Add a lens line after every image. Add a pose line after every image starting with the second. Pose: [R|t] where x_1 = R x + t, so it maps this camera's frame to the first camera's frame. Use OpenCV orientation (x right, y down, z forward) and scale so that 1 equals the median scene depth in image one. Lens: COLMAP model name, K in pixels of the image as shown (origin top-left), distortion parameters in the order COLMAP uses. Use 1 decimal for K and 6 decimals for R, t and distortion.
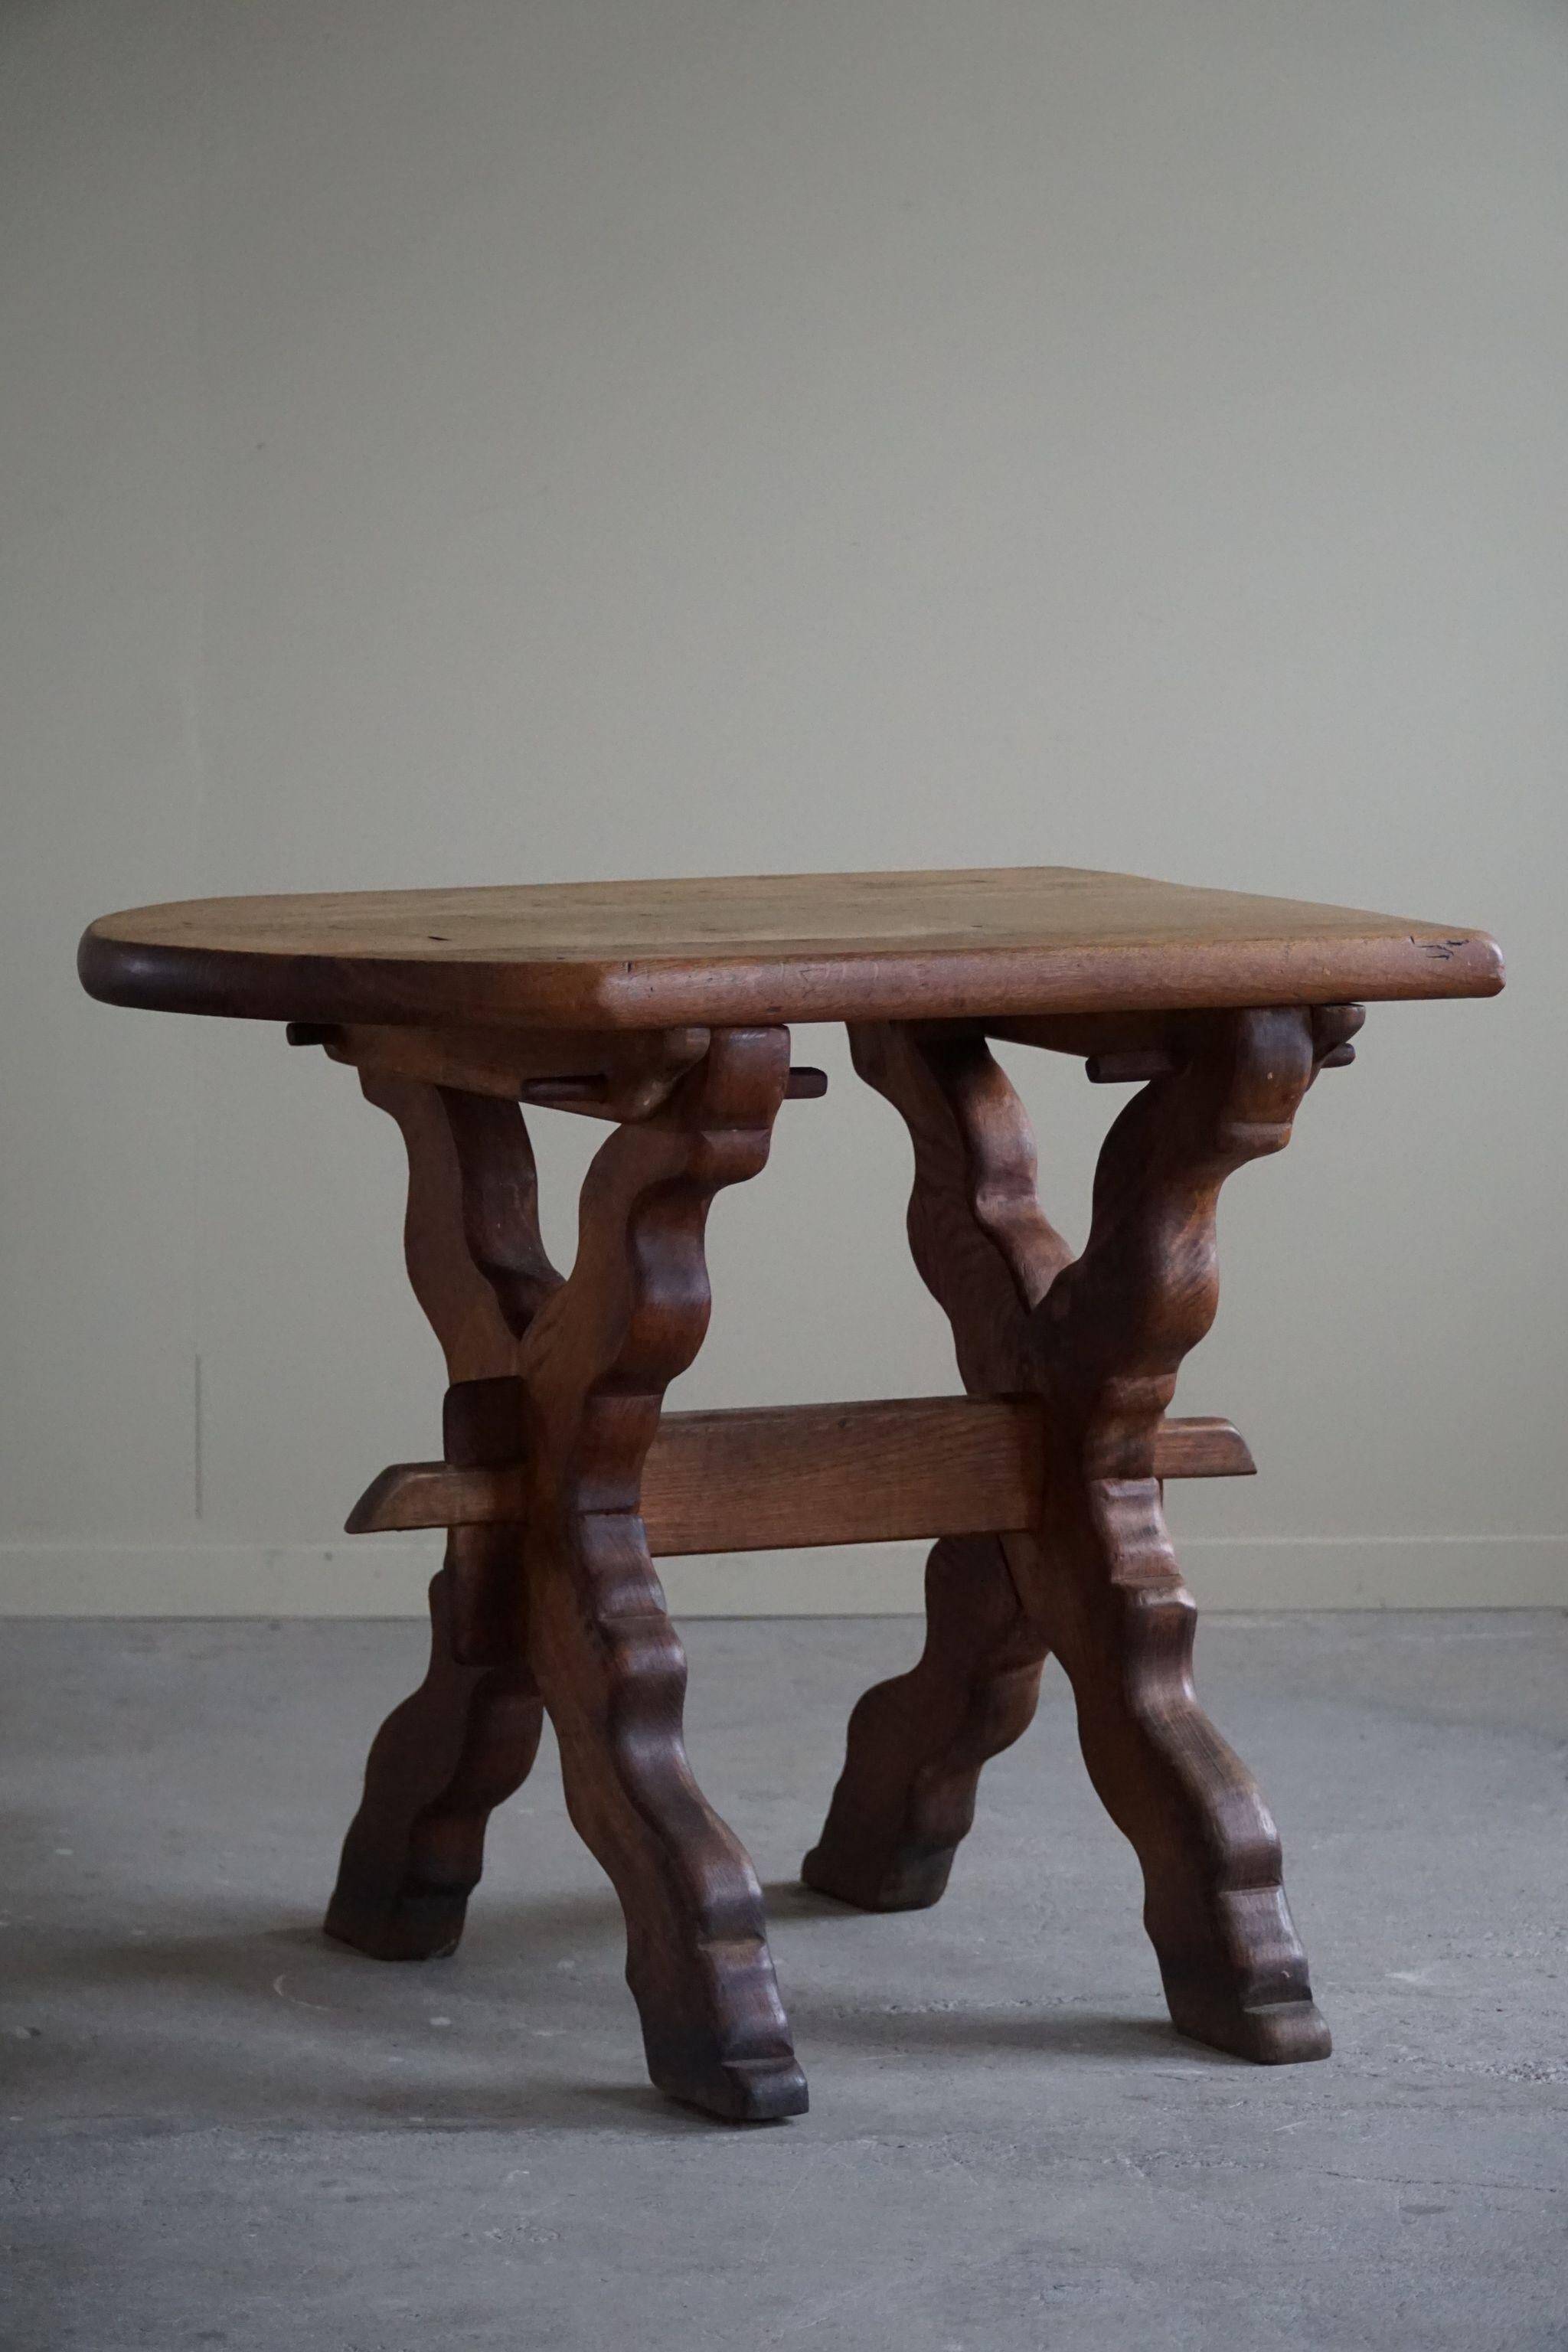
lens RADIAL K [[7994.4, 0, 789.7], [0, 7994.4, 1444.4], [0, 0, 1]] dist [-0.760352, 3.230713]
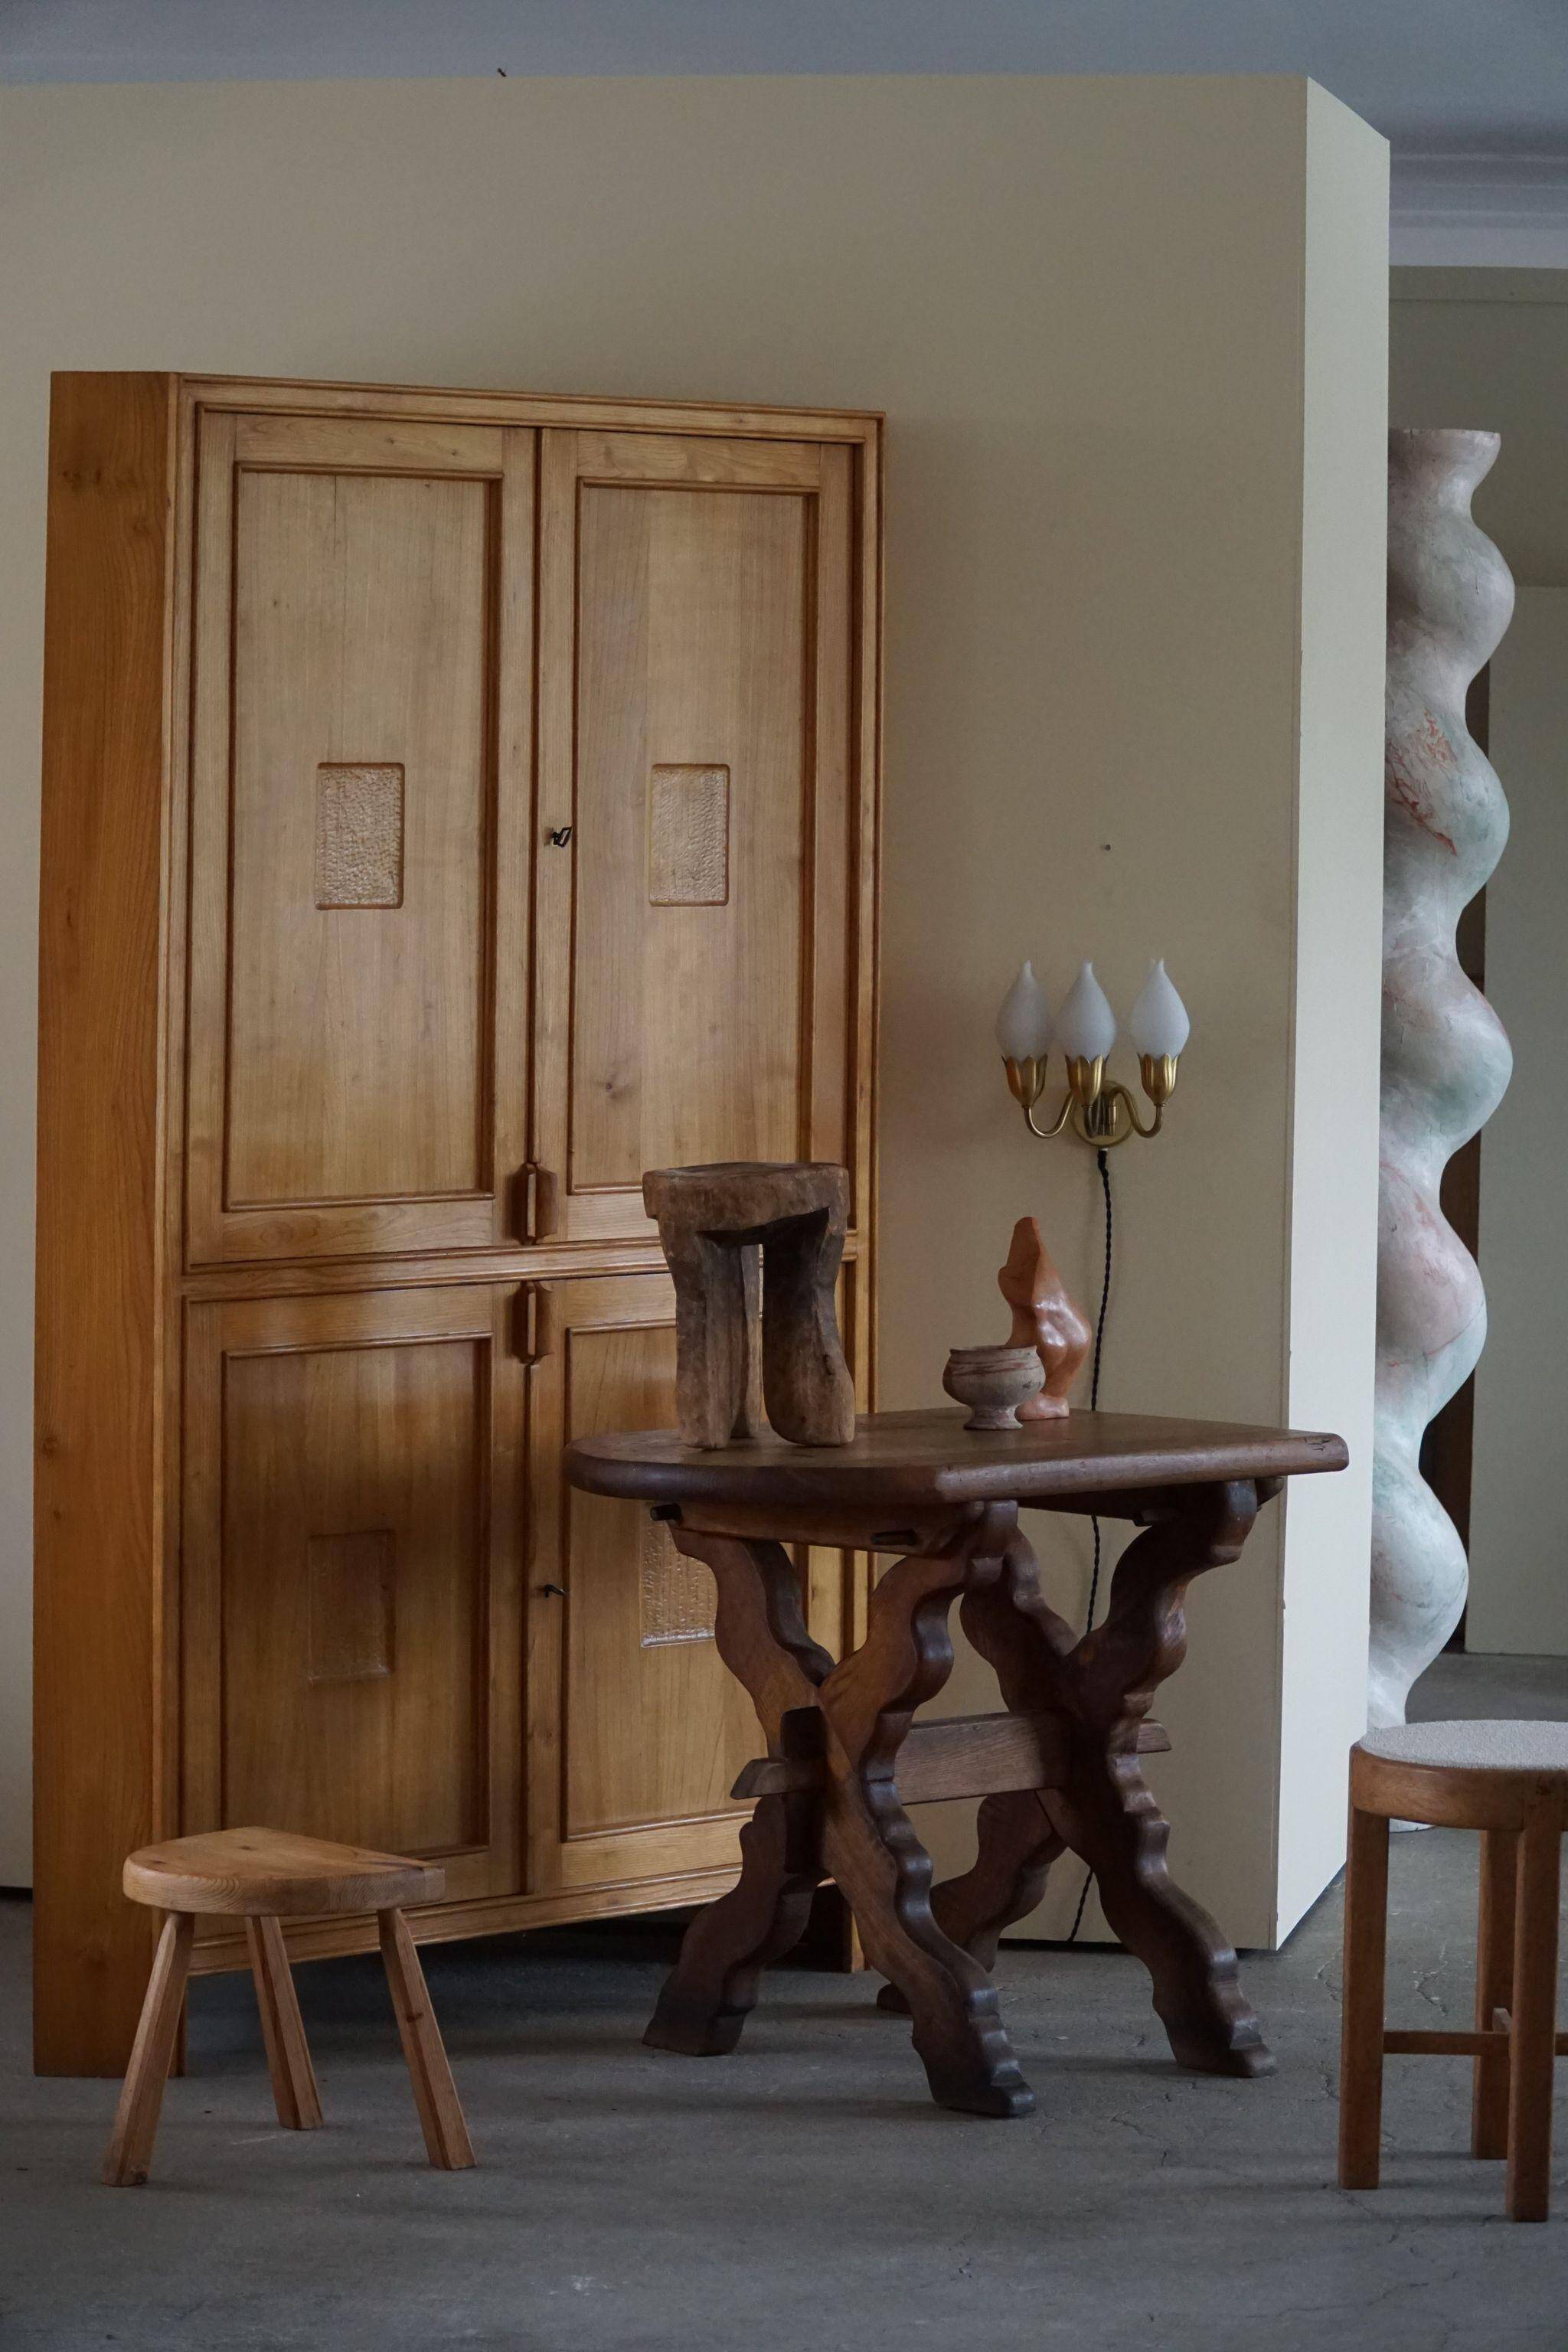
lens RADIAL K [[6048.4, 0, 784.0], [0, 6048.4, 1176.0], [0, 0, 1]] dist [-0.422262, 0.603332]
pose [[0.970112, -0.015314, 0.242175, -0.355044], [0.042028, 0.993527, -0.105531, 0.014985], [-0.238992, 0.112555, 0.964476, -0.275430]]
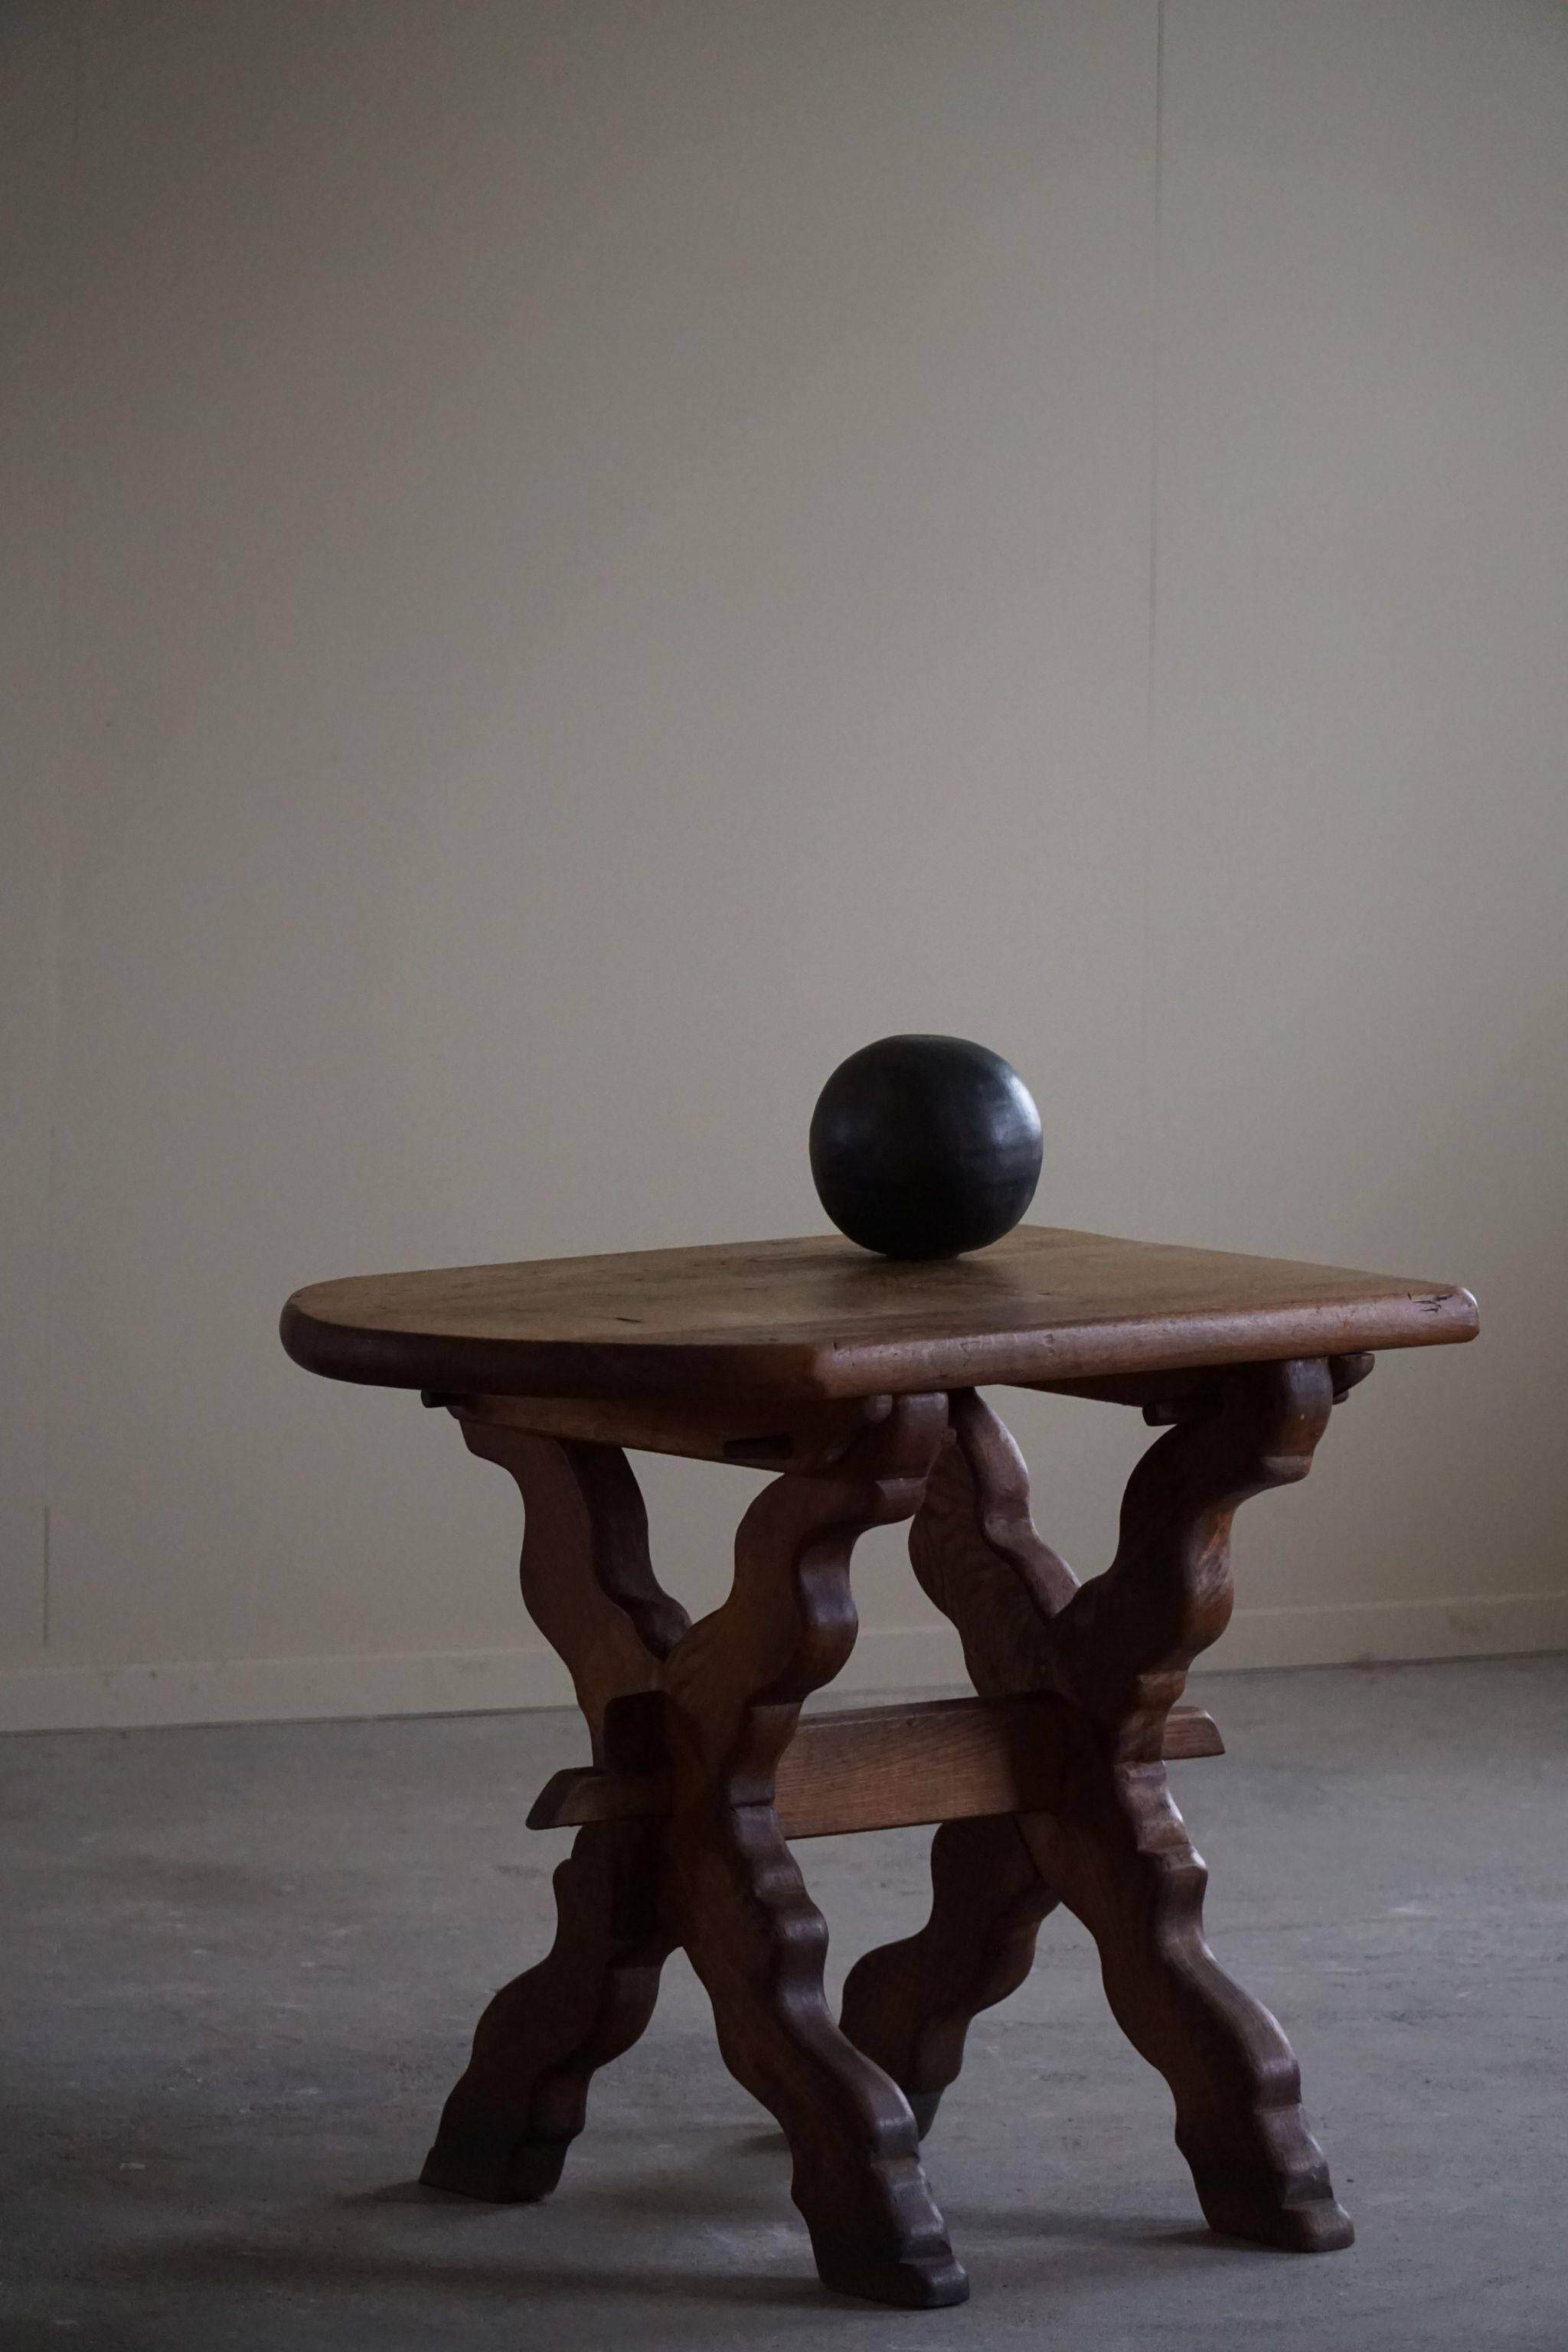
lens RADIAL K [[11715.2, 0, 784.0], [0, 11715.2, 1176.0], [0, 0, 1]] dist [-1.275919, 22.409325]
pose [[0.980828, -0.022212, 0.193605, -0.342063], [0.031425, 0.998509, -0.044645, -0.006794], [-0.192325, 0.049873, 0.980063, -0.669717]]
